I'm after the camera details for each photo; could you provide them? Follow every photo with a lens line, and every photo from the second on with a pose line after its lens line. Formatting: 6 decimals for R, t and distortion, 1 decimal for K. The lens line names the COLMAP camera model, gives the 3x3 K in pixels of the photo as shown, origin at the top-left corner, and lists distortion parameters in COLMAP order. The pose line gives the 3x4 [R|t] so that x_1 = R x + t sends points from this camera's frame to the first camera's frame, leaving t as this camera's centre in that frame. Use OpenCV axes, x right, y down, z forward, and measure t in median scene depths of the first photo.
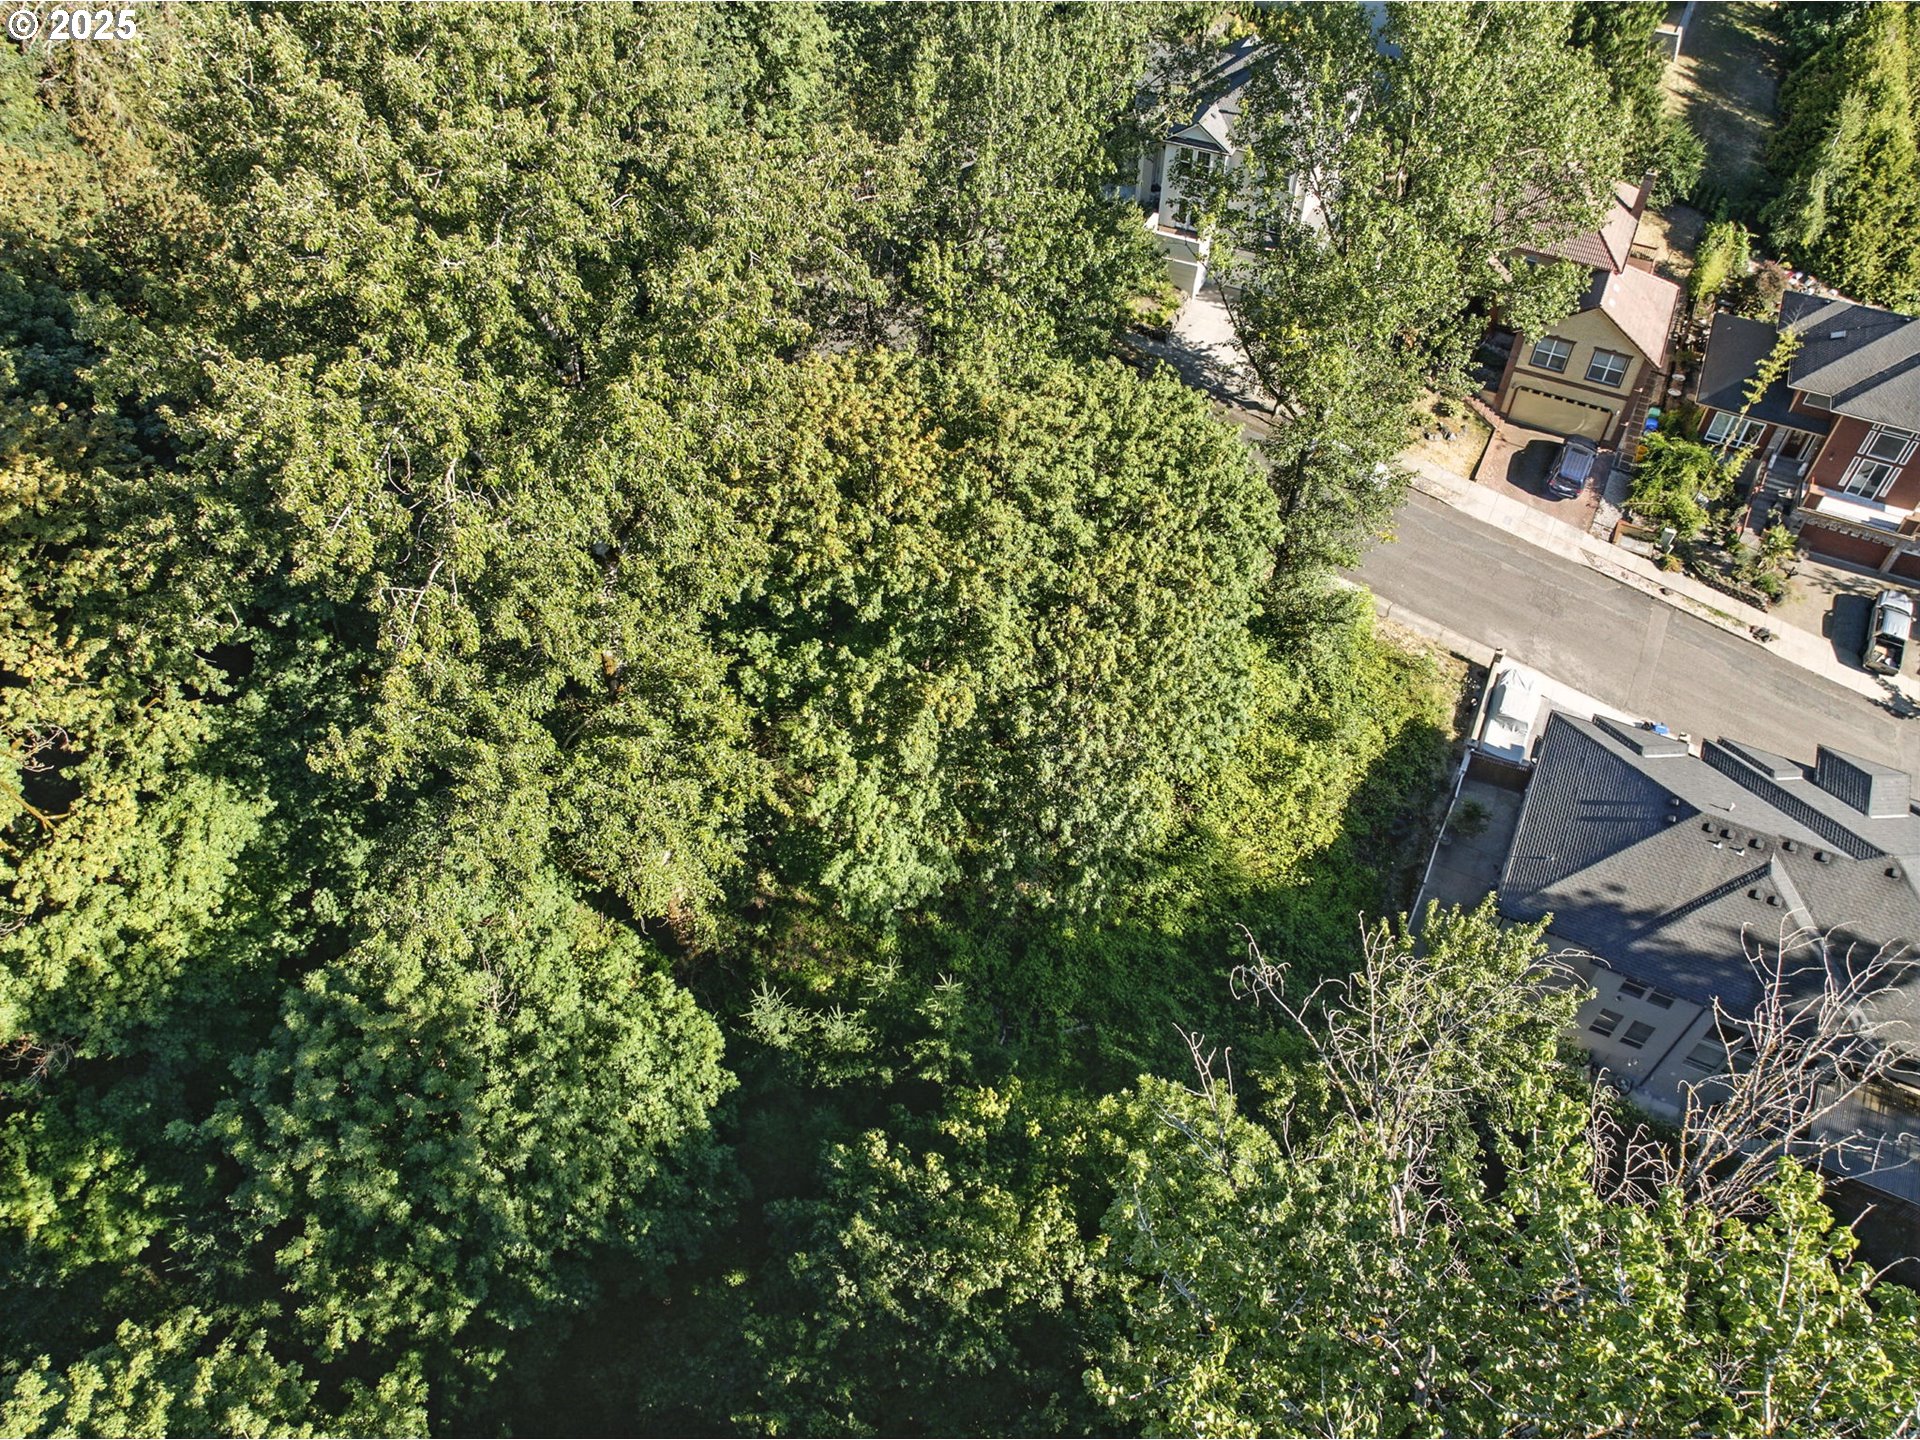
lens RADIAL K [[1344.9, 0, 960.7], [0, 1344.9, 720.1], [0, 0, 1]] dist [-0.041286, 0.004682]
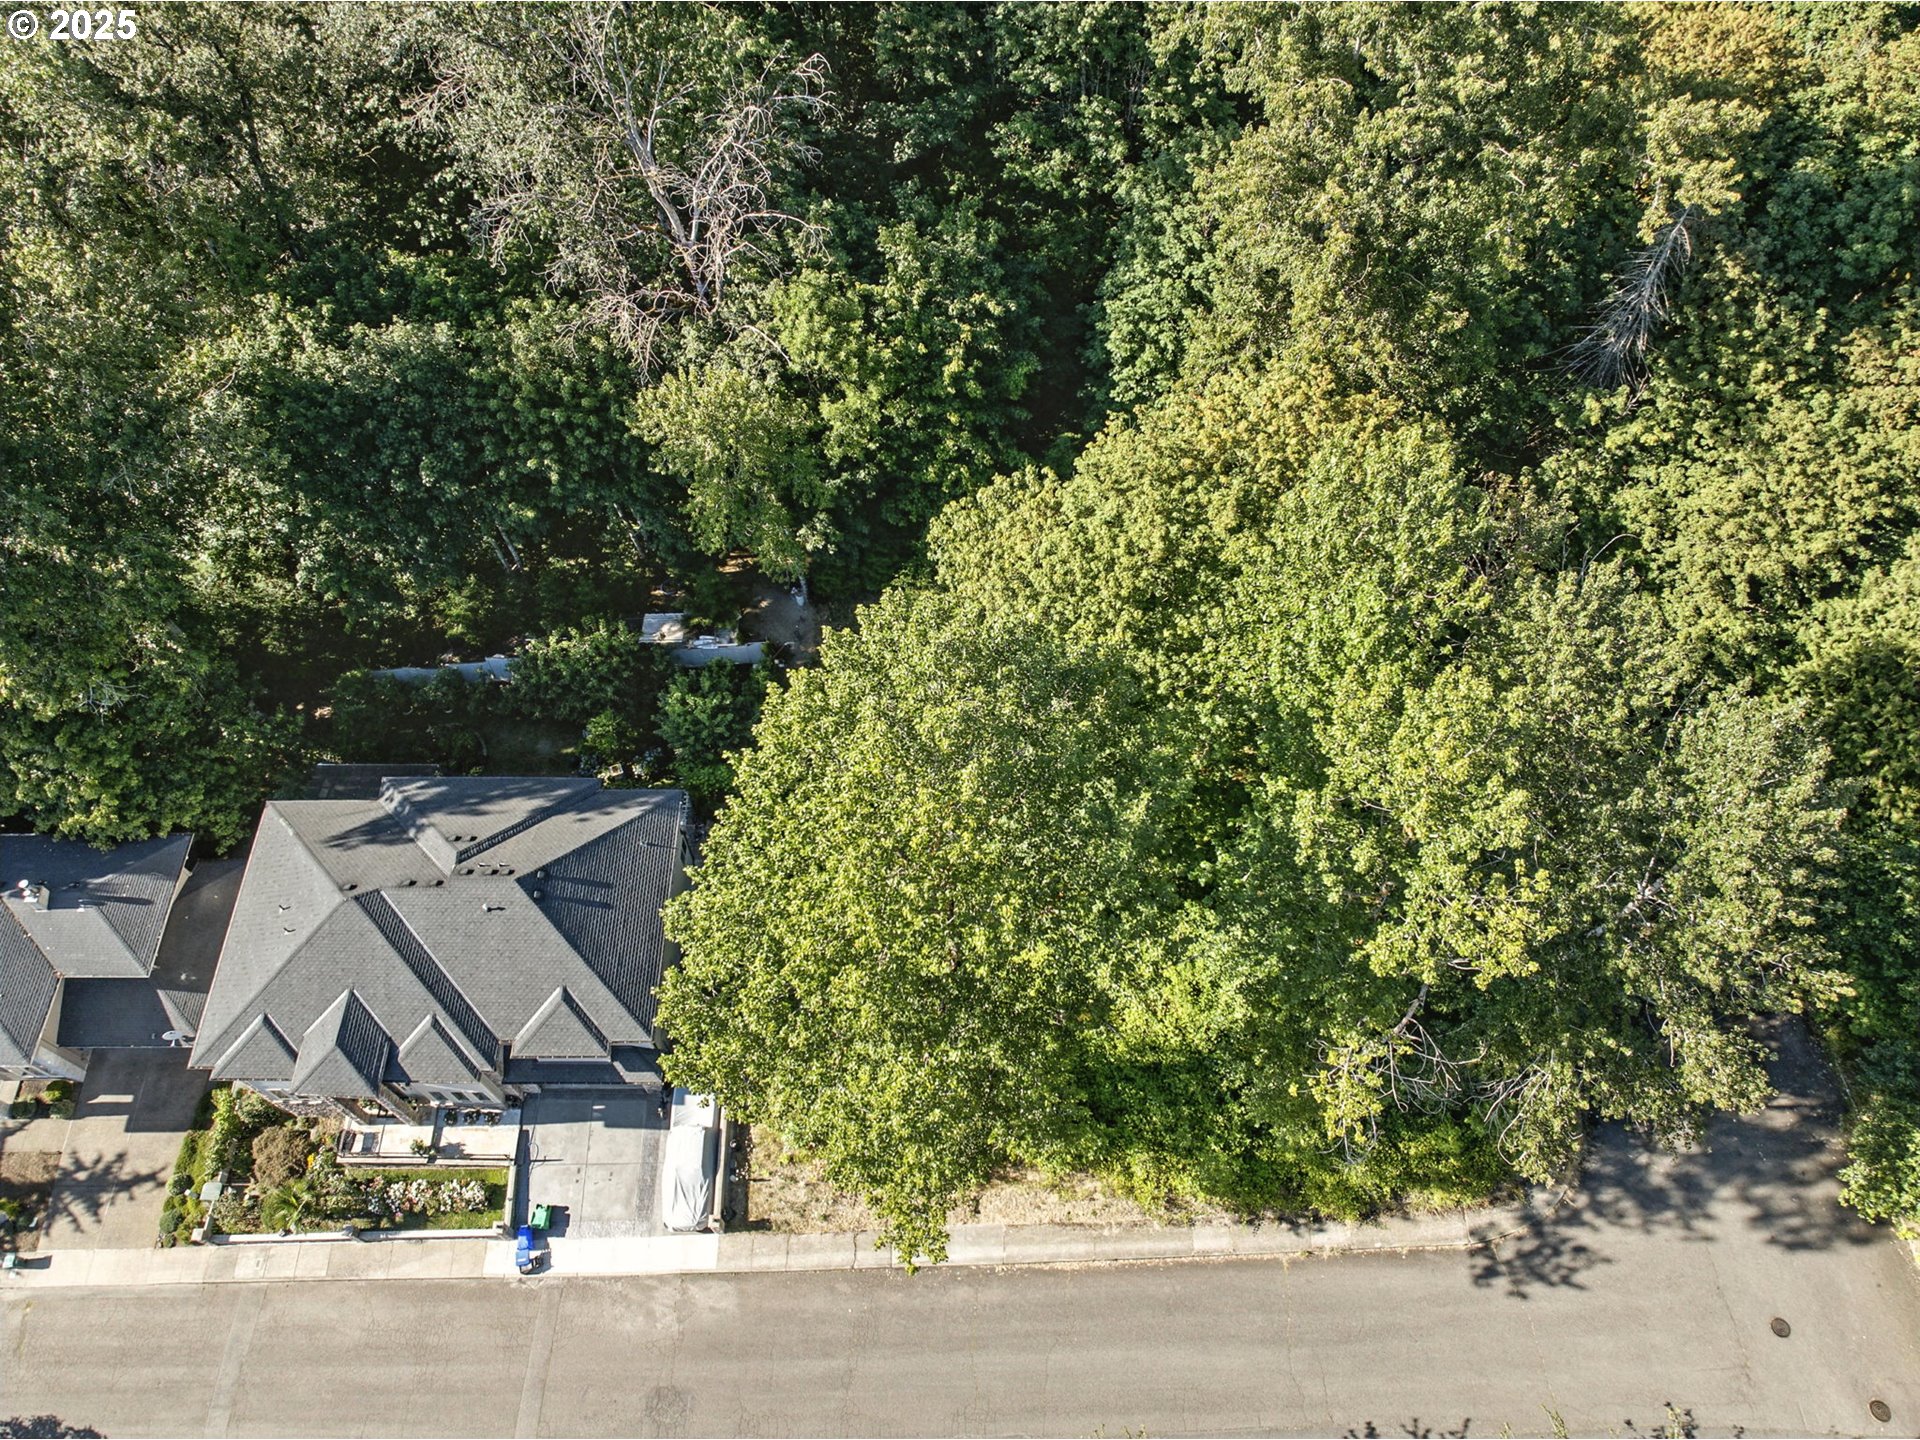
lens RADIAL K [[1344.9, 0, 983.6], [0, 1344.9, 716.7], [0, 0, 1]] dist [-0.041286, 0.004682]
pose [[-0.888162, 0.385246, -0.250509, 0.384656], [-0.347580, -0.206595, 0.914607, -0.904217], [0.300595, 0.899391, 0.317394, 0.566741]]
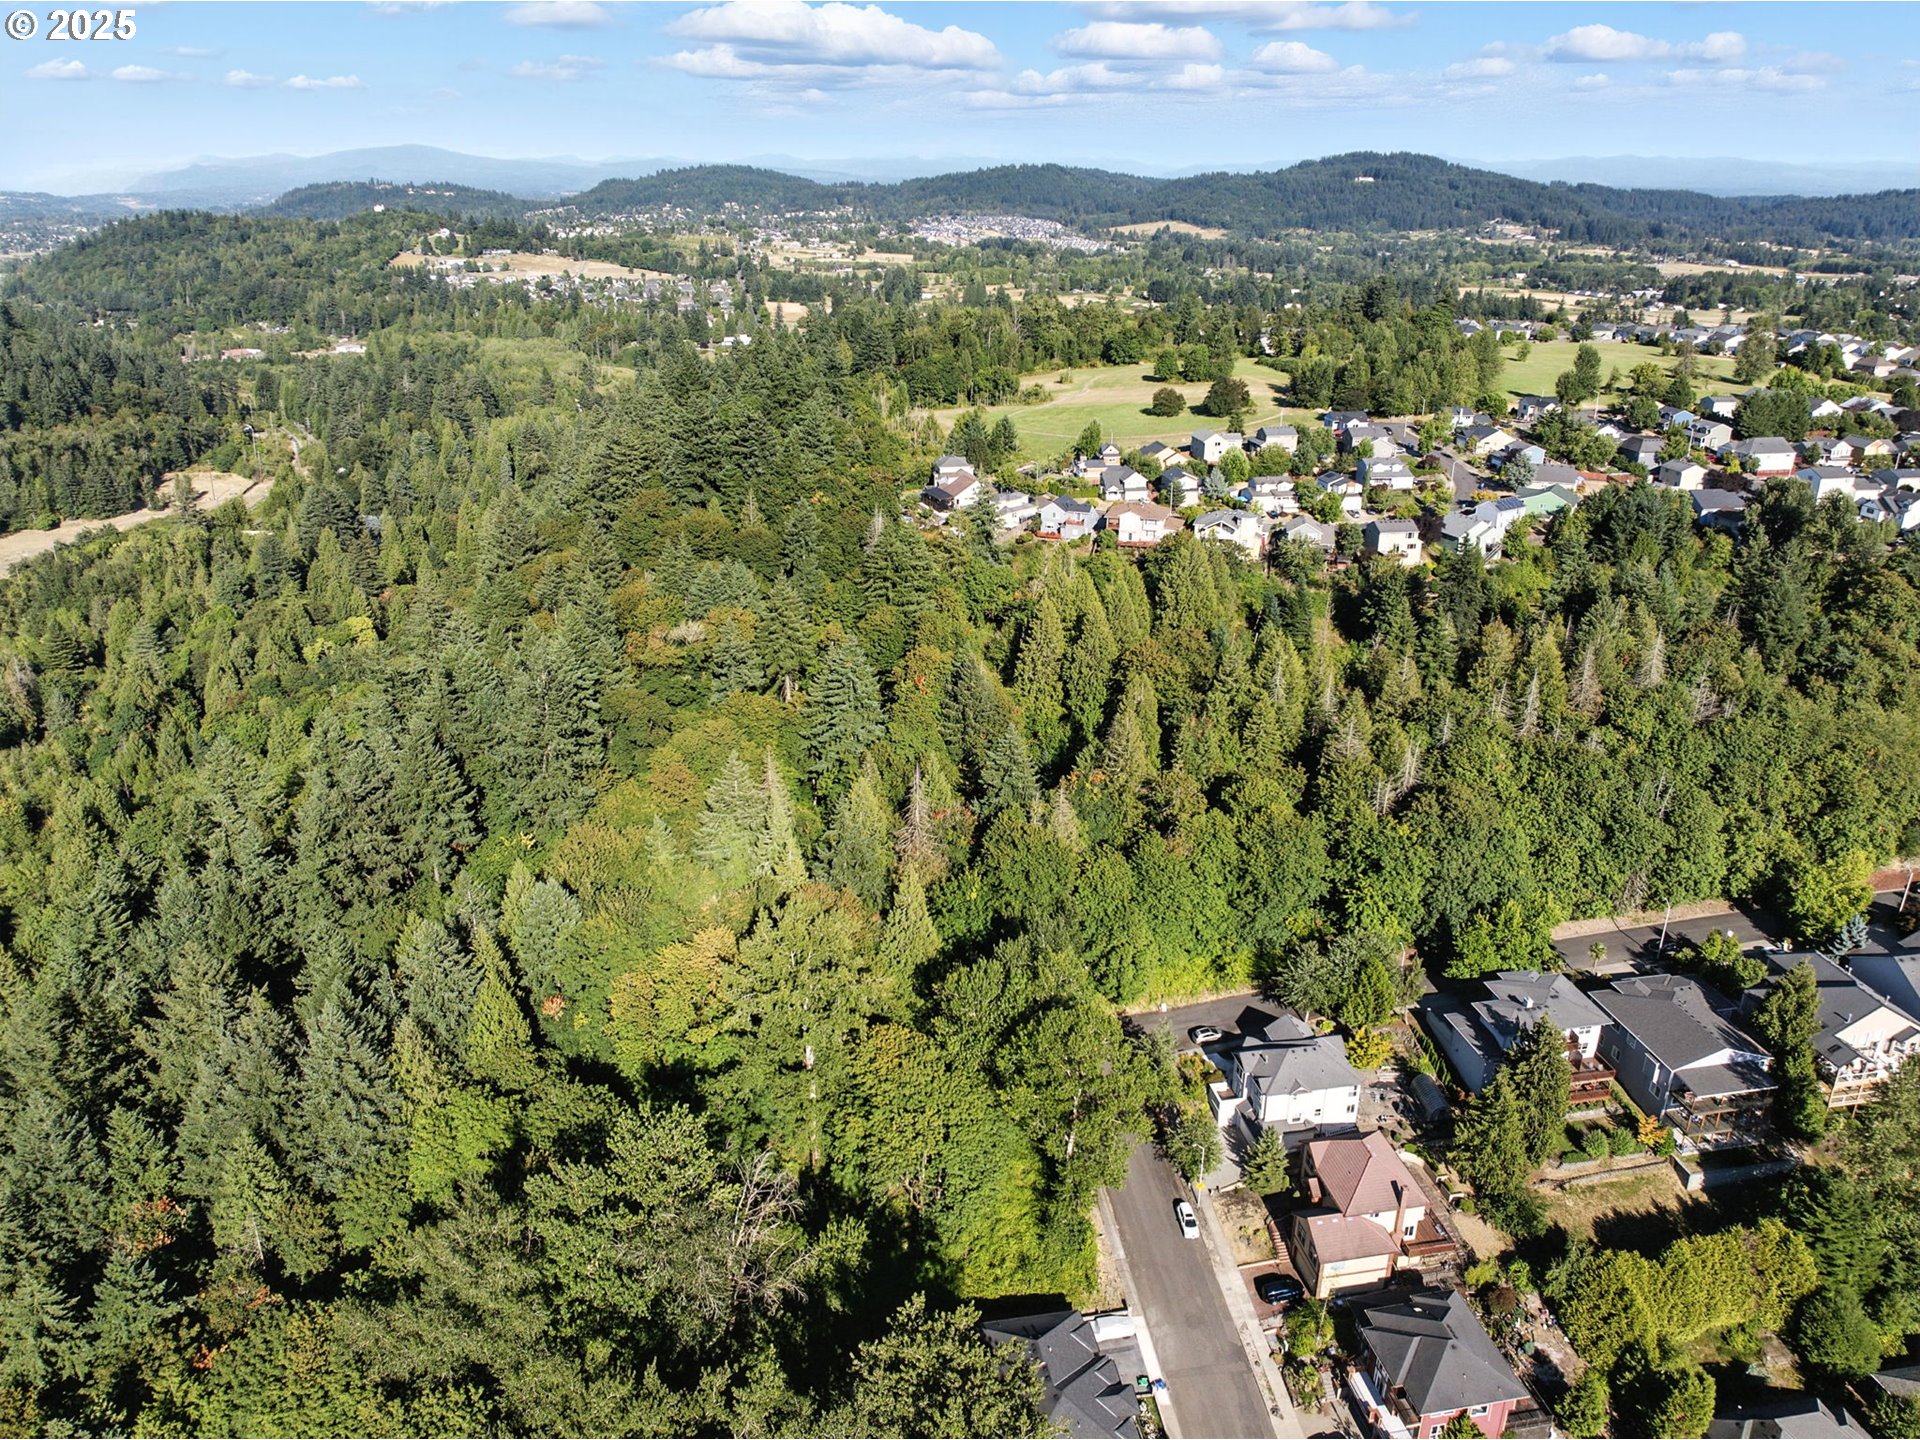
lens RADIAL K [[1344.9, 0, 967.2], [0, 1344.9, 702.4], [0, 0, 1]] dist [-0.041286, 0.004682]
pose [[0.600003, 0.286134, -0.747077, 1.799922], [-0.598108, 0.780621, -0.181379, -0.304114], [0.531285, 0.555661, 0.639514, -1.242670]]
